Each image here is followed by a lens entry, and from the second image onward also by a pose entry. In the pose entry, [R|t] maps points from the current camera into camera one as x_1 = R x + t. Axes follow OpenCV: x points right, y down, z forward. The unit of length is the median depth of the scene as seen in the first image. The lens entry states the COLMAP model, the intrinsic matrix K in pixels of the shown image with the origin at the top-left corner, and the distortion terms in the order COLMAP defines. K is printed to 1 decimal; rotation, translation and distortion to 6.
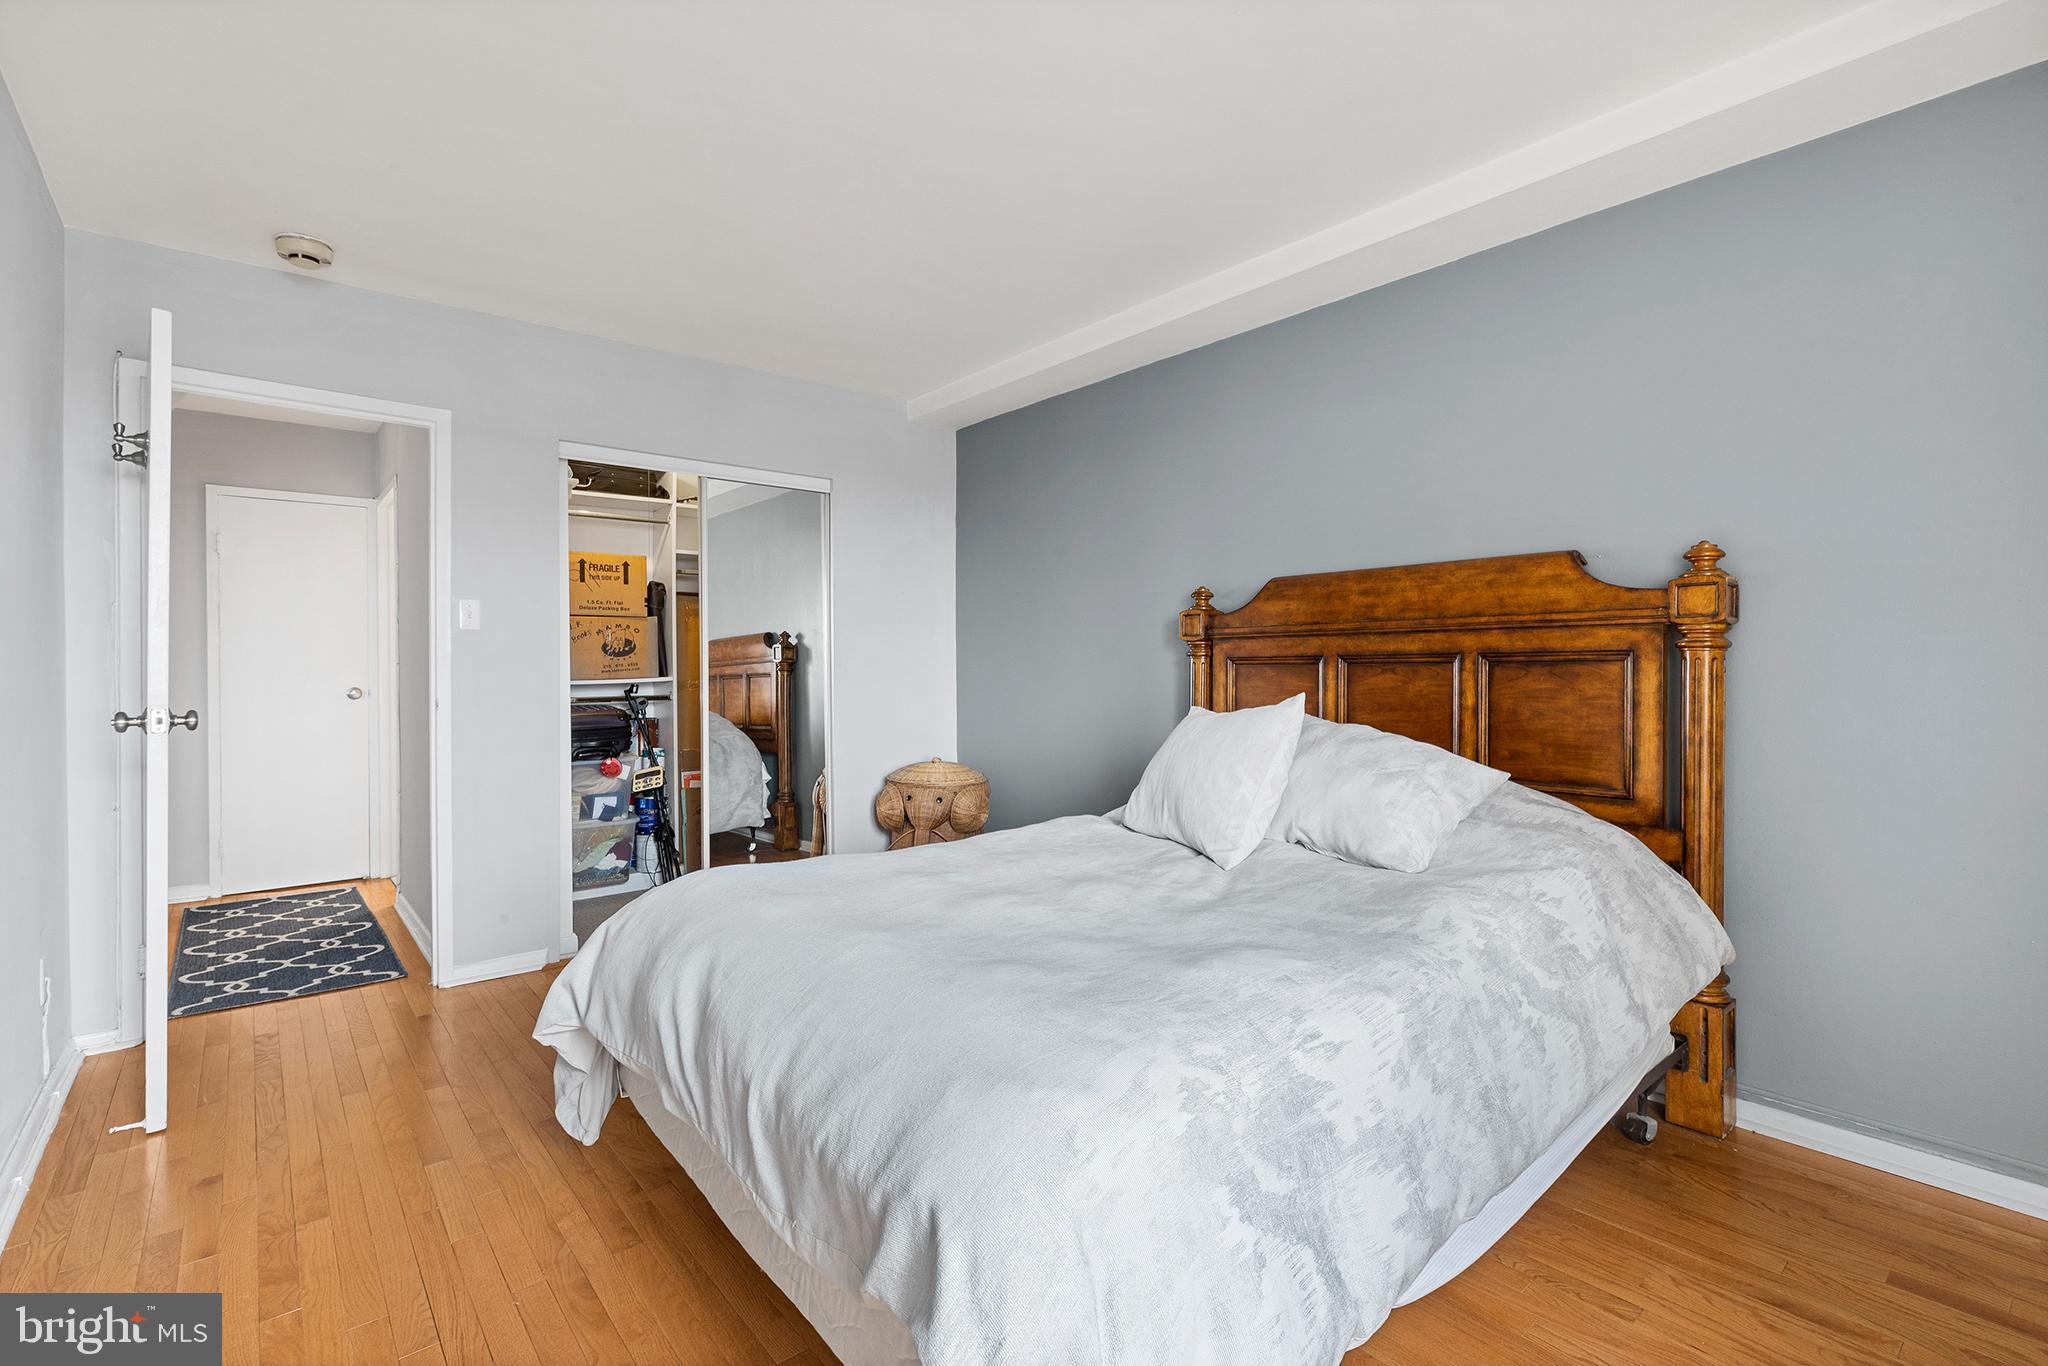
lens RADIAL K [[923.6, 0, 1038.9], [0, 923.6, 679.5], [0, 0, 1]] dist [-0.000066, 0.000216]
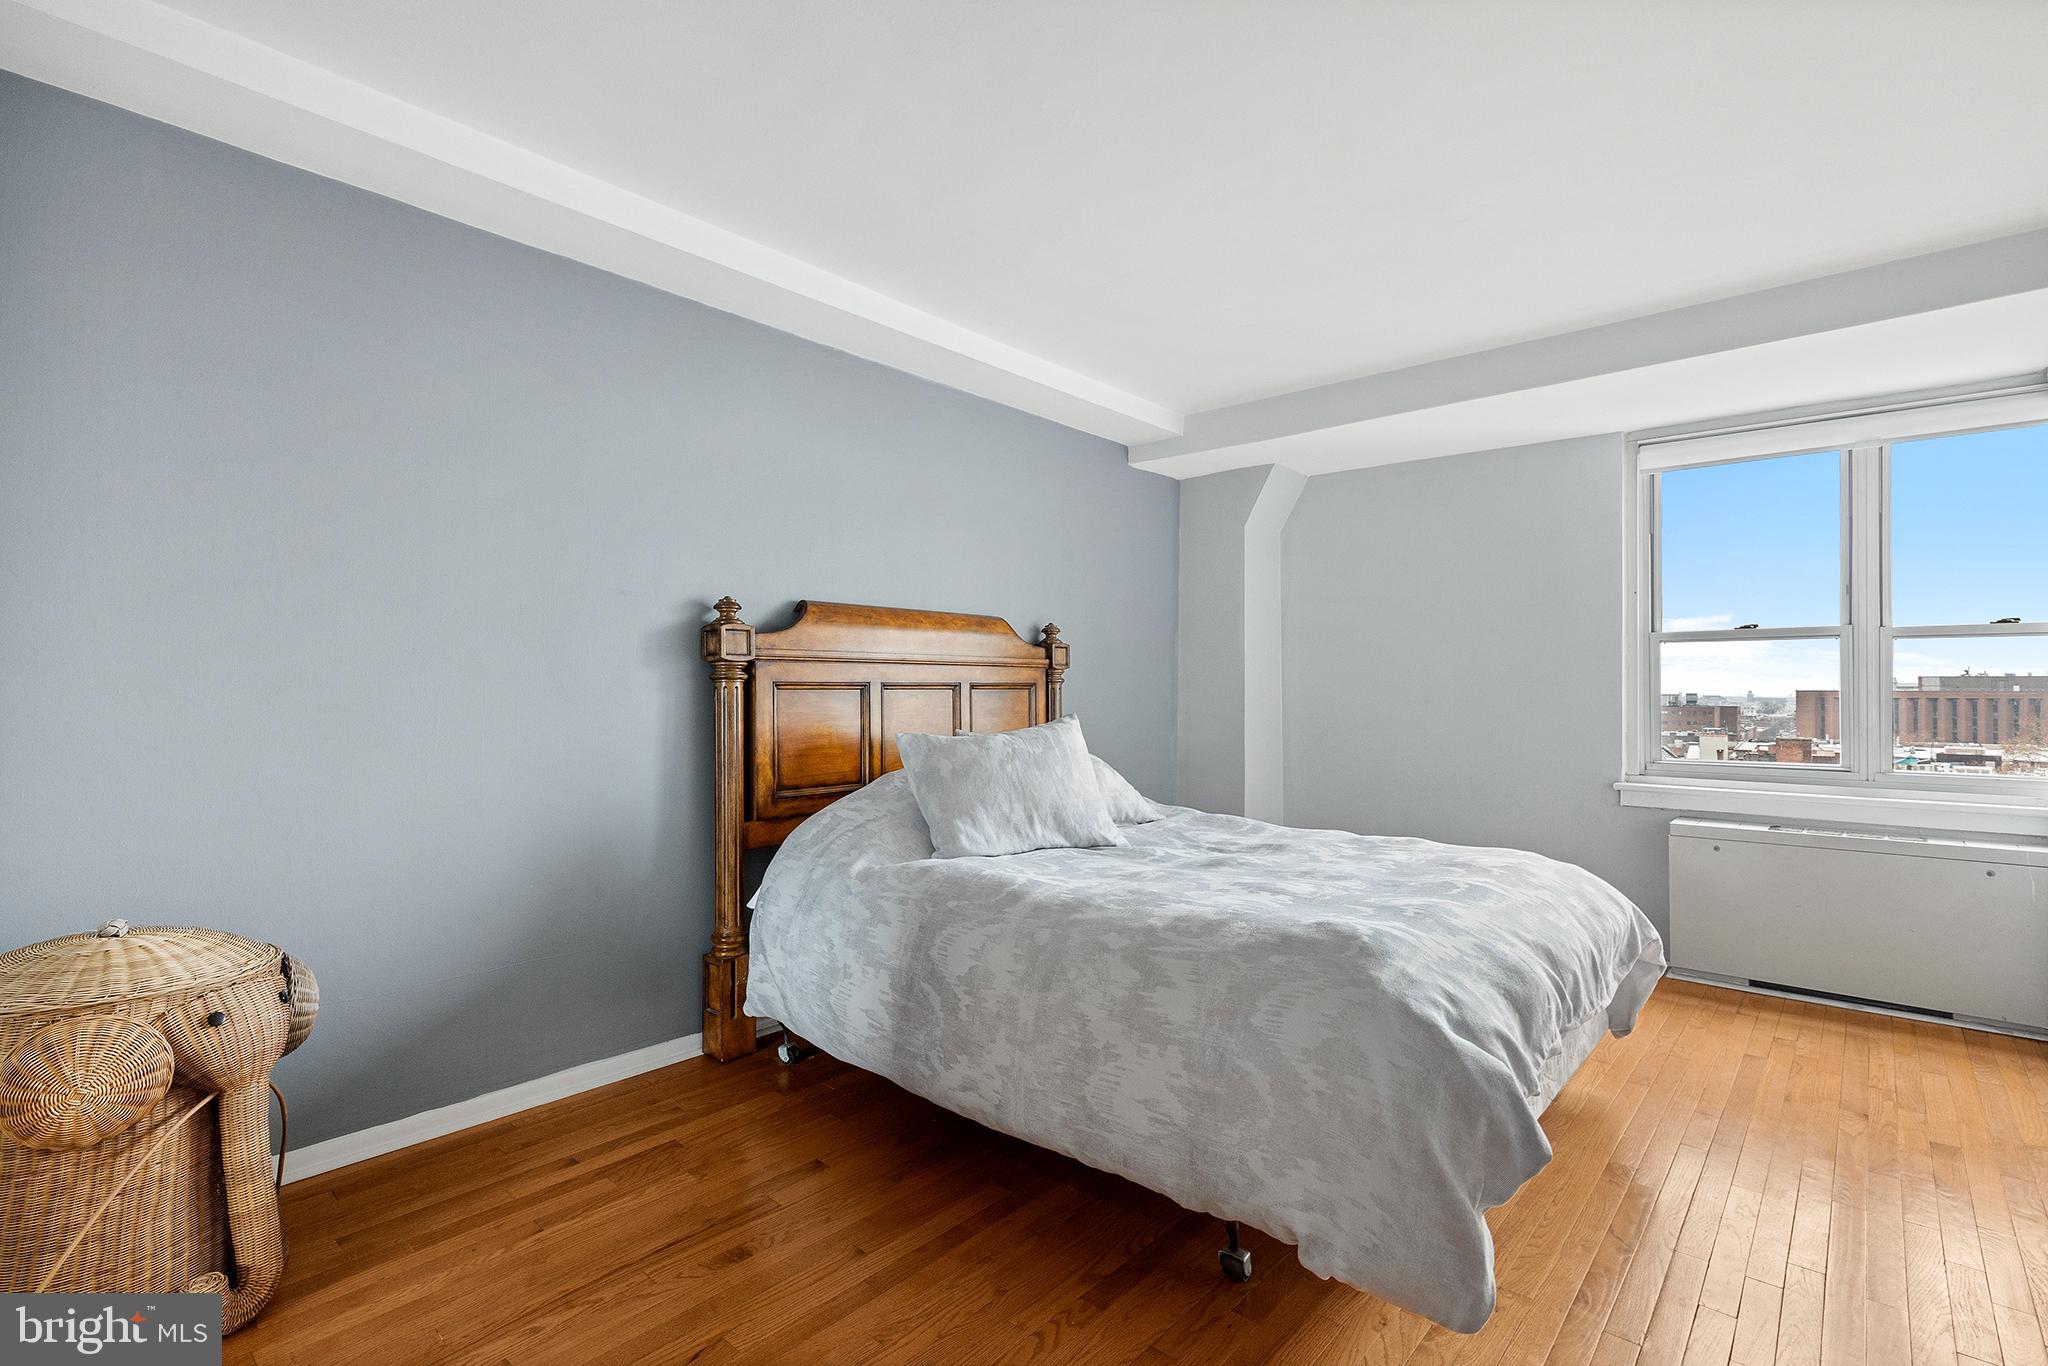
lens RADIAL K [[923.6, 0, 1038.9], [0, 923.6, 679.5], [0, 0, 1]] dist [-0.000066, 0.000216]
pose [[-0.136488, 0.011393, 0.990576, -0.728782], [0.007644, 0.999916, -0.010448, -0.014823], [-0.990612, 0.006146, -0.136564, 0.872313]]
